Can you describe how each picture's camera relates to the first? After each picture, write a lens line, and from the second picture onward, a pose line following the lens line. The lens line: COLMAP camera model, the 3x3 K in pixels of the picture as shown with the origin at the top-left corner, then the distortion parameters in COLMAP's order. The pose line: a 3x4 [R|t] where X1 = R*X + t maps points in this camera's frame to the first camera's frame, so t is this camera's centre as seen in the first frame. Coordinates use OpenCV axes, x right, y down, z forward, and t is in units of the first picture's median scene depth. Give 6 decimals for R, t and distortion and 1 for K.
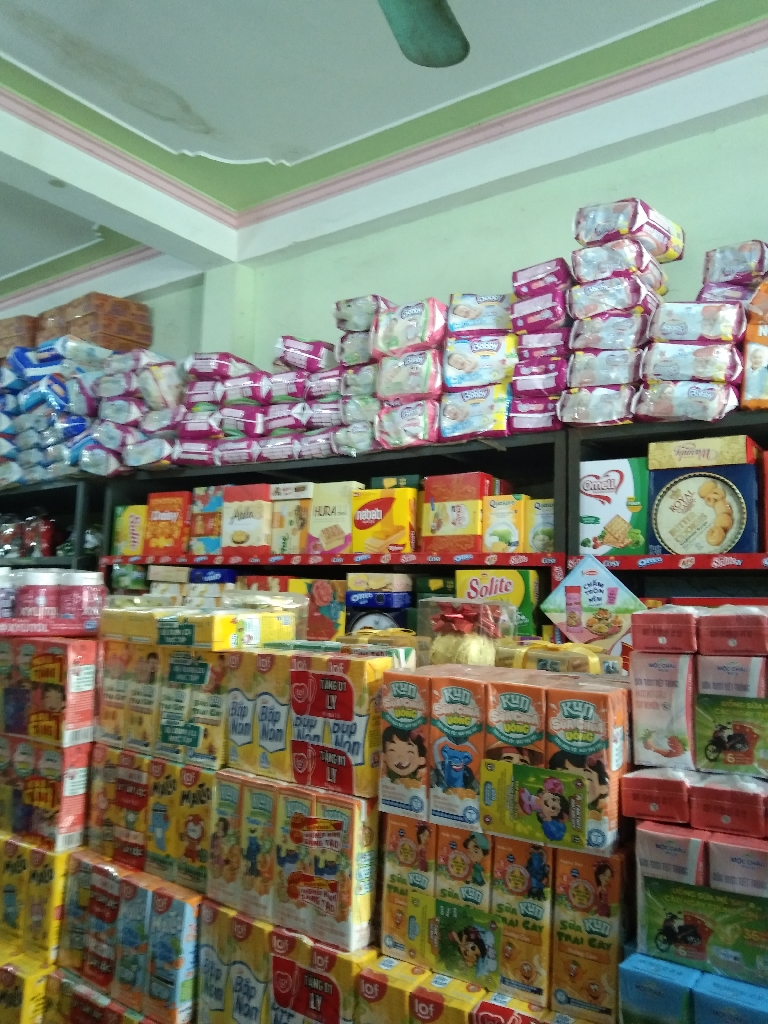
lens RADIAL K [[838.4, 0, 384.0], [0, 838.4, 512.0], [0, 0, 1]] dist [0.103814, -0.232174]
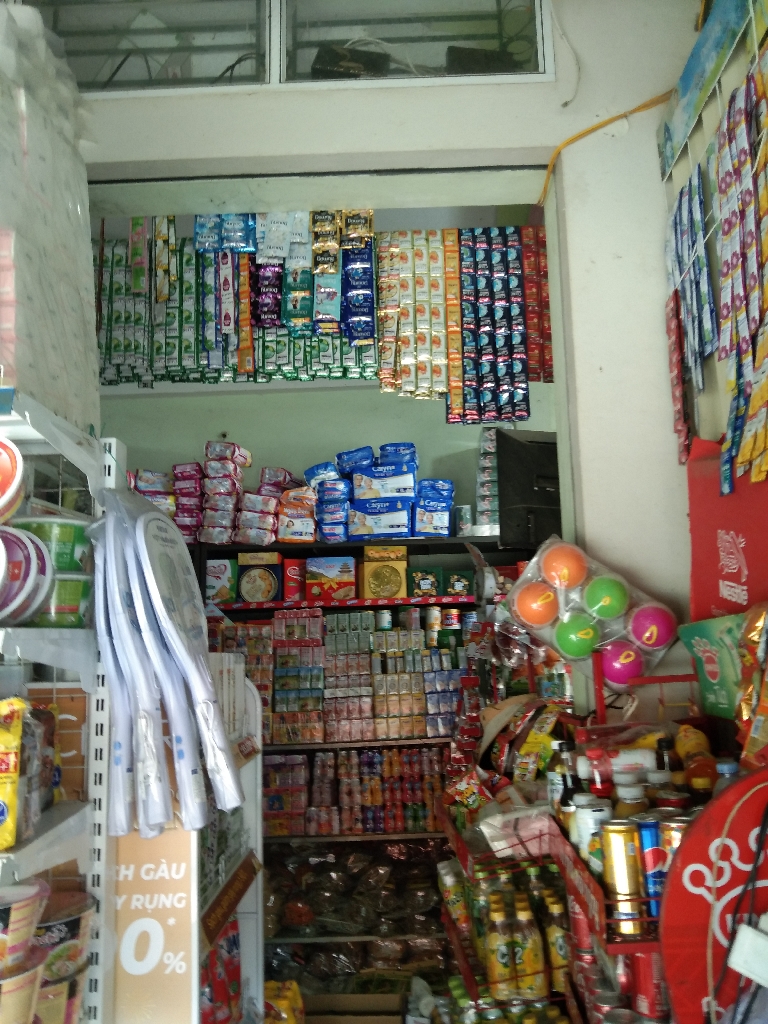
lens RADIAL K [[838.4, 0, 384.0], [0, 838.4, 512.0], [0, 0, 1]] dist [0.103814, -0.232174]
pose [[0.841059, 0.046893, 0.538907, -0.567372], [-0.014476, 0.997830, -0.064233, -0.051344], [-0.540750, 0.046222, 0.839913, -1.088441]]
